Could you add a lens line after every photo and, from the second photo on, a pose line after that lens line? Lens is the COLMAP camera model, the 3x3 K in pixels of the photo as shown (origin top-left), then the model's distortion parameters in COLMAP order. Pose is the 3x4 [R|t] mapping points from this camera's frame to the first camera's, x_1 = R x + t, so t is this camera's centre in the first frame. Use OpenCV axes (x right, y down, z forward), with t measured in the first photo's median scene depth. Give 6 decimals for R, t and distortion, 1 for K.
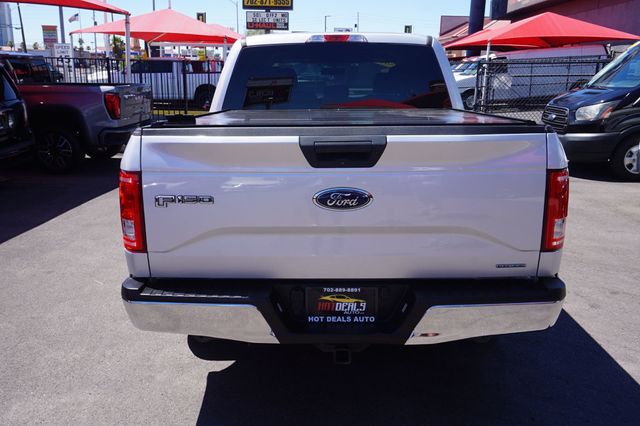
lens RADIAL K [[564.3, 0, 319.2], [0, 564.3, 215.0], [0, 0, 1]] dist [0.018284, 0.004616]
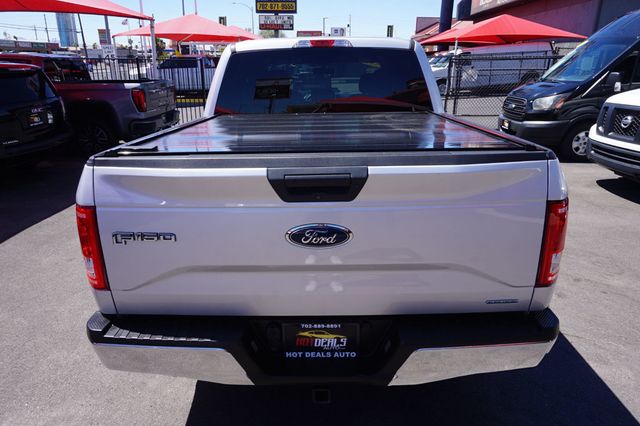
lens RADIAL K [[436.1, 0, 321.1], [0, 436.1, 215.4], [0, 0, 1]] dist [-0.026505, 0.024730]
pose [[0.999953, -0.009684, -0.000713, 0.026559], [0.009709, 0.996026, 0.088533, -0.071151], [-0.000147, -0.088536, 0.996073, 0.184317]]
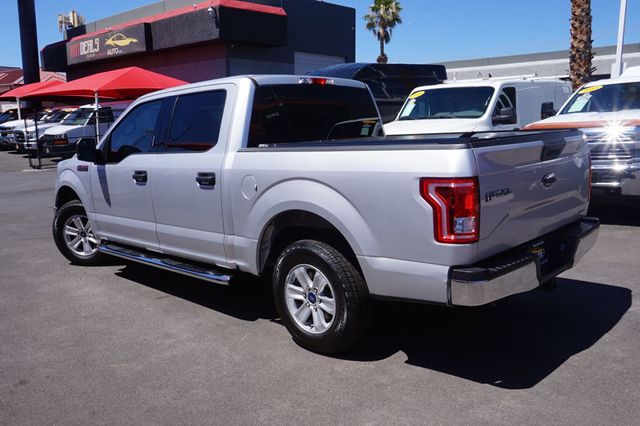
lens RADIAL K [[559.0, 0, 320.7], [0, 559.0, 208.8], [0, 0, 1]] dist [0.034946, -0.003336]
pose [[0.676213, -0.138332, 0.723603, -0.862291], [0.208738, 0.977938, -0.008114, -0.040202], [-0.706516, 0.156530, 0.690169, 0.231531]]
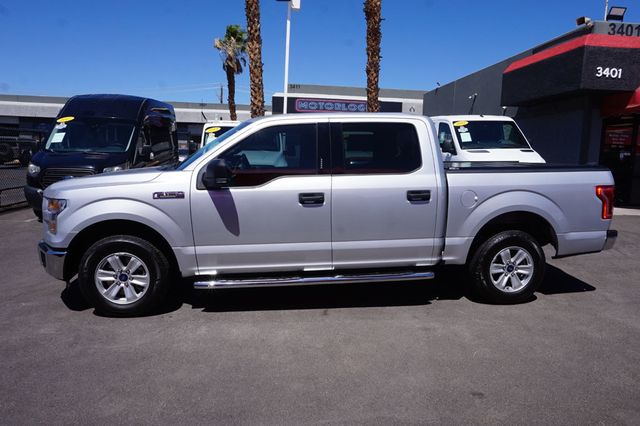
lens RADIAL K [[436.1, 0, 321.6], [0, 436.1, 212.7], [0, 0, 1]] dist [-0.026505, 0.024730]
pose [[-0.164300, -0.146377, 0.975489, -1.197725], [0.216636, 0.959429, 0.180455, -0.351002], [-0.962328, 0.240975, -0.125924, 1.495100]]
